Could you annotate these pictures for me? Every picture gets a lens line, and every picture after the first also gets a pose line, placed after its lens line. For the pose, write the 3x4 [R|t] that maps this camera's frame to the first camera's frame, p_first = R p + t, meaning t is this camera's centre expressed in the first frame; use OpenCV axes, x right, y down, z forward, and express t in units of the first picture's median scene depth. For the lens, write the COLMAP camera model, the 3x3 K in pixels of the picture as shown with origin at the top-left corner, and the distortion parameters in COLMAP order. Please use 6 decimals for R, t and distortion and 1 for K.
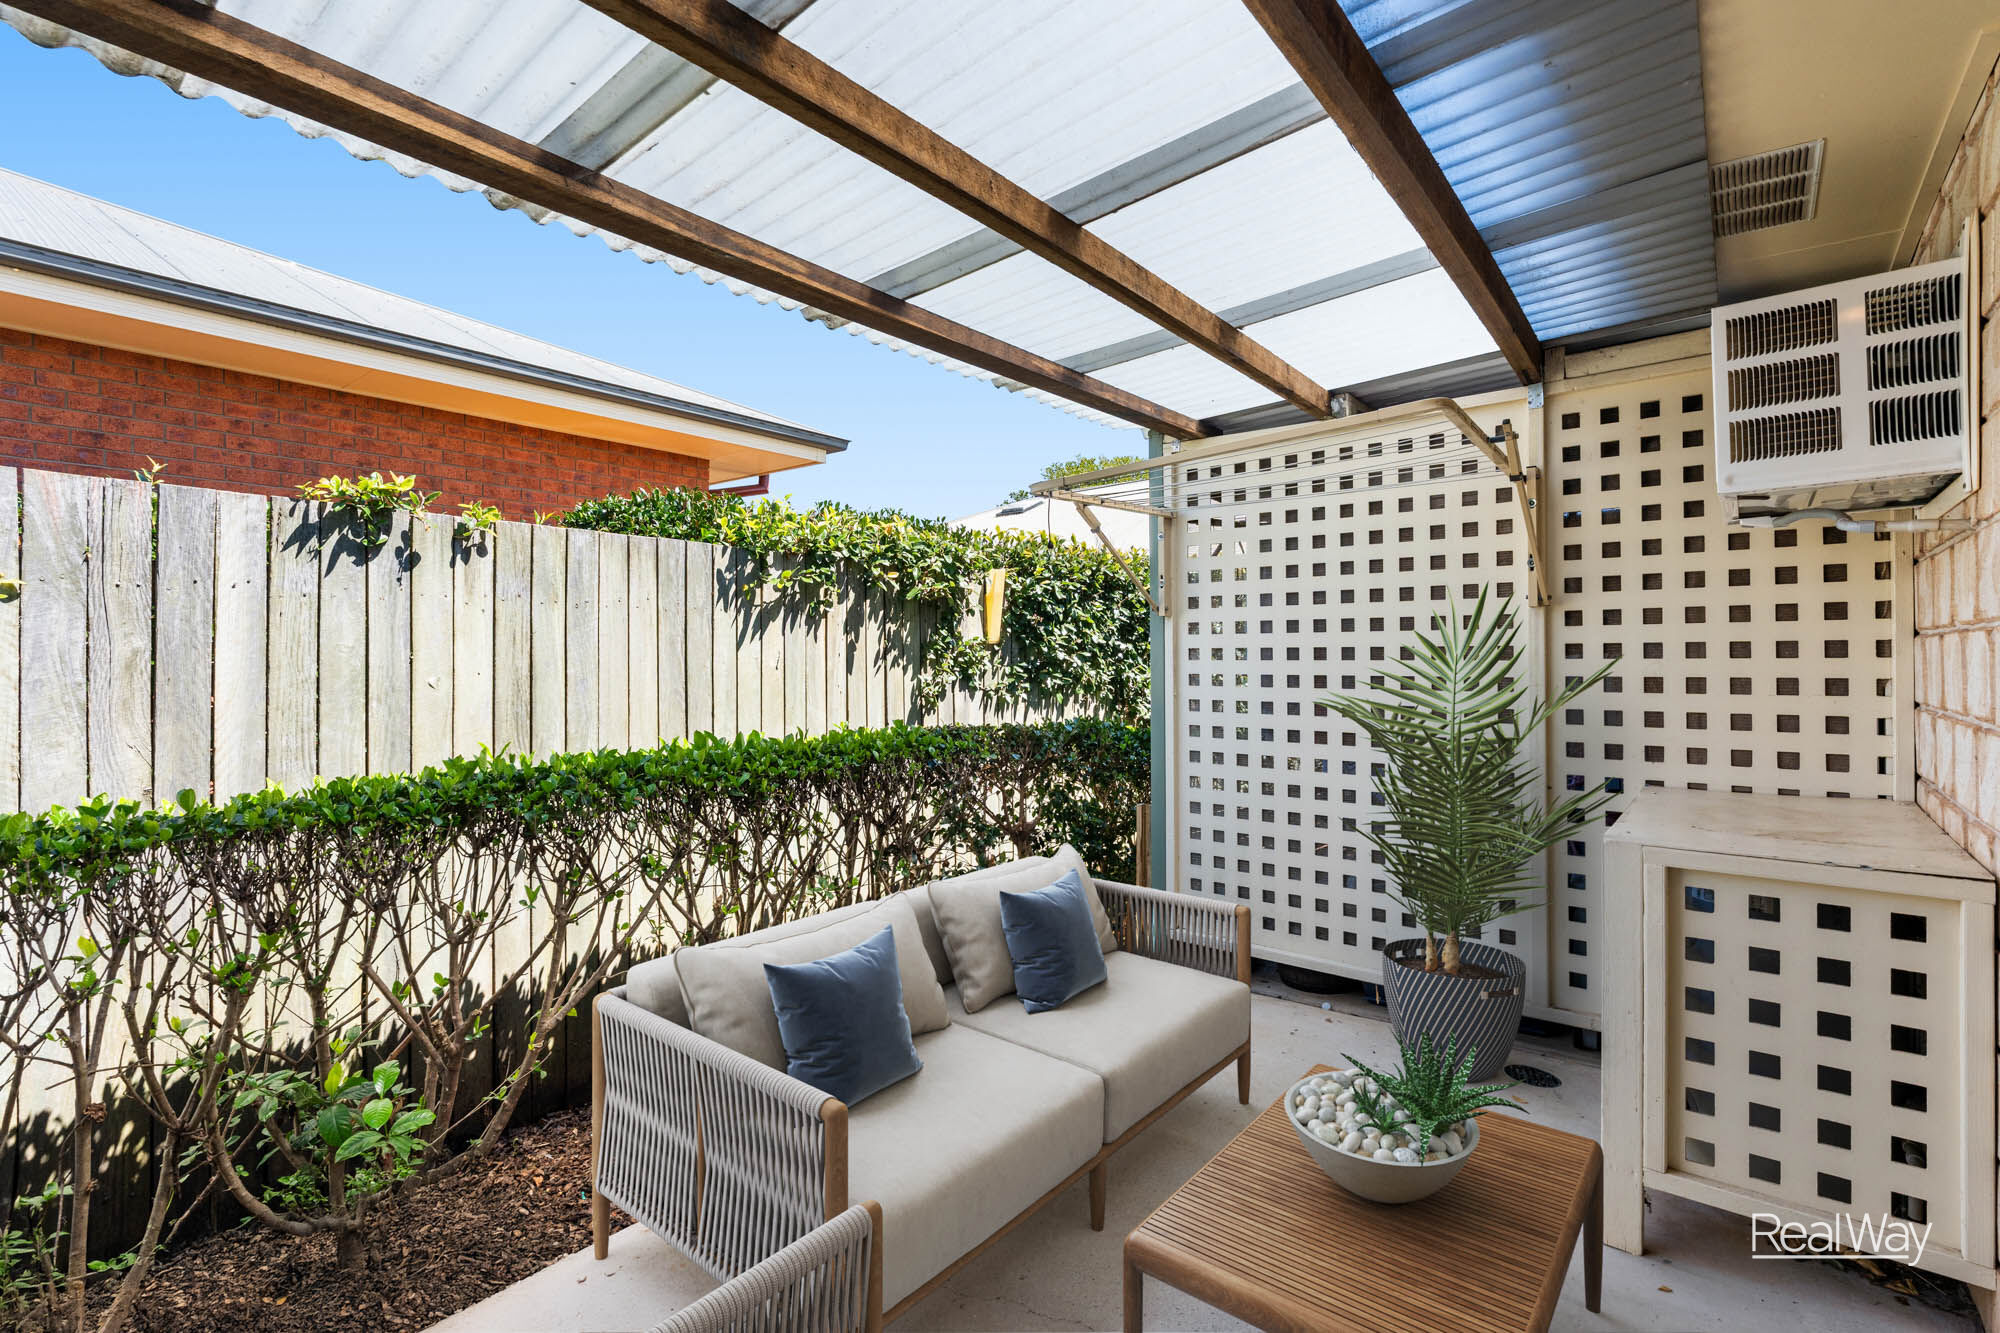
lens RADIAL K [[945.4, 0, 1000.0], [0, 945.4, 666.5], [0, 0, 1]] dist [-0.000149, 0.000319]
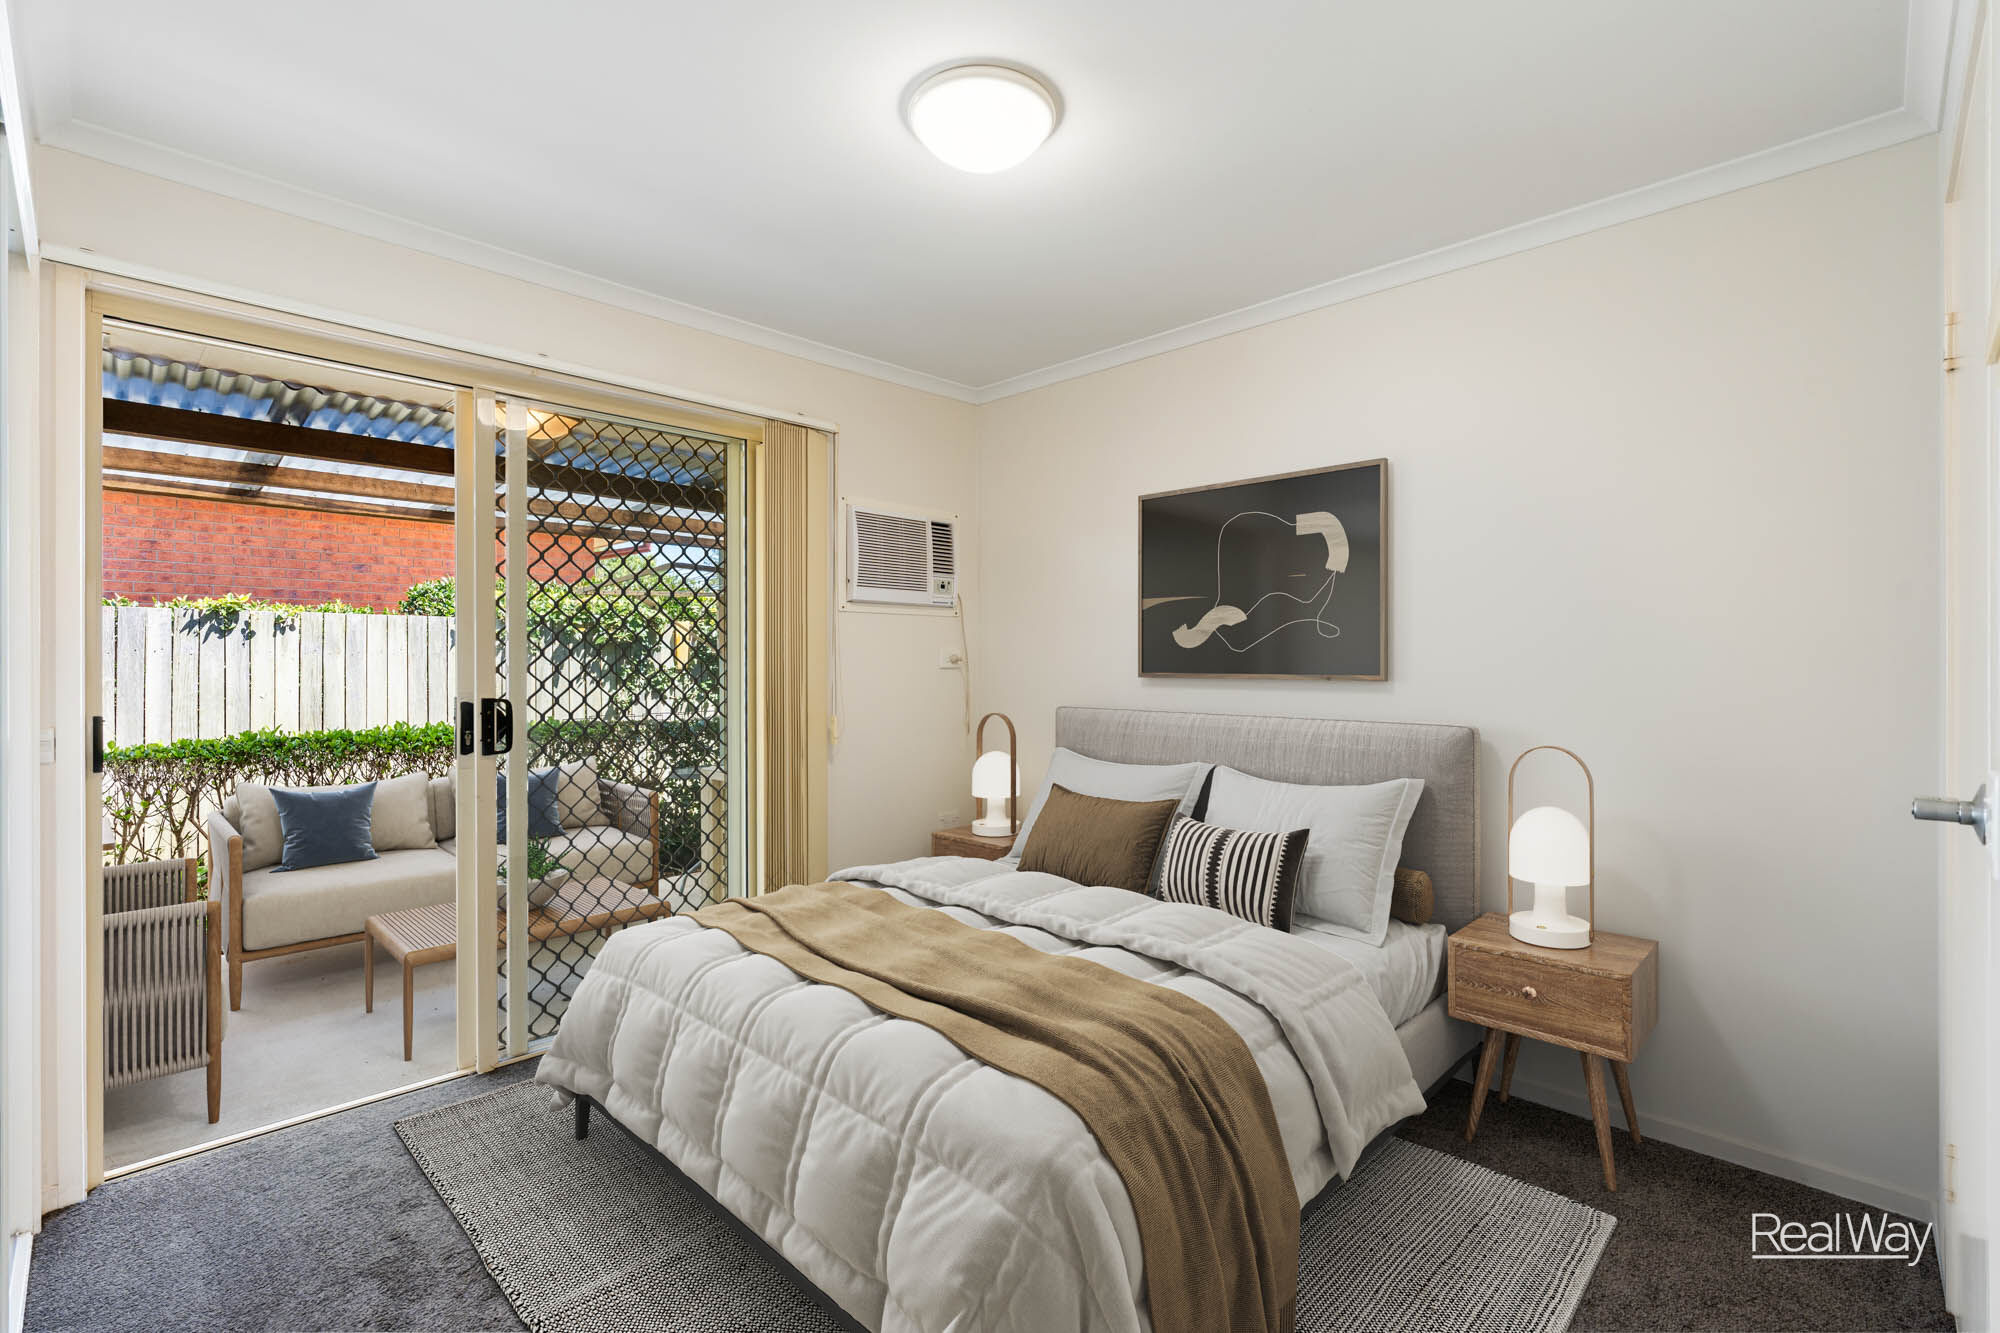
lens RADIAL K [[889.9, 0, 1000.0], [0, 889.9, 666.5], [0, 0, 1]] dist [0.001291, 0.000253]
pose [[0.997585, 0.002991, -0.069388, 1.115286], [-0.003342, 0.999982, -0.004944, -0.040559], [0.069372, 0.005164, 0.997577, -0.795536]]
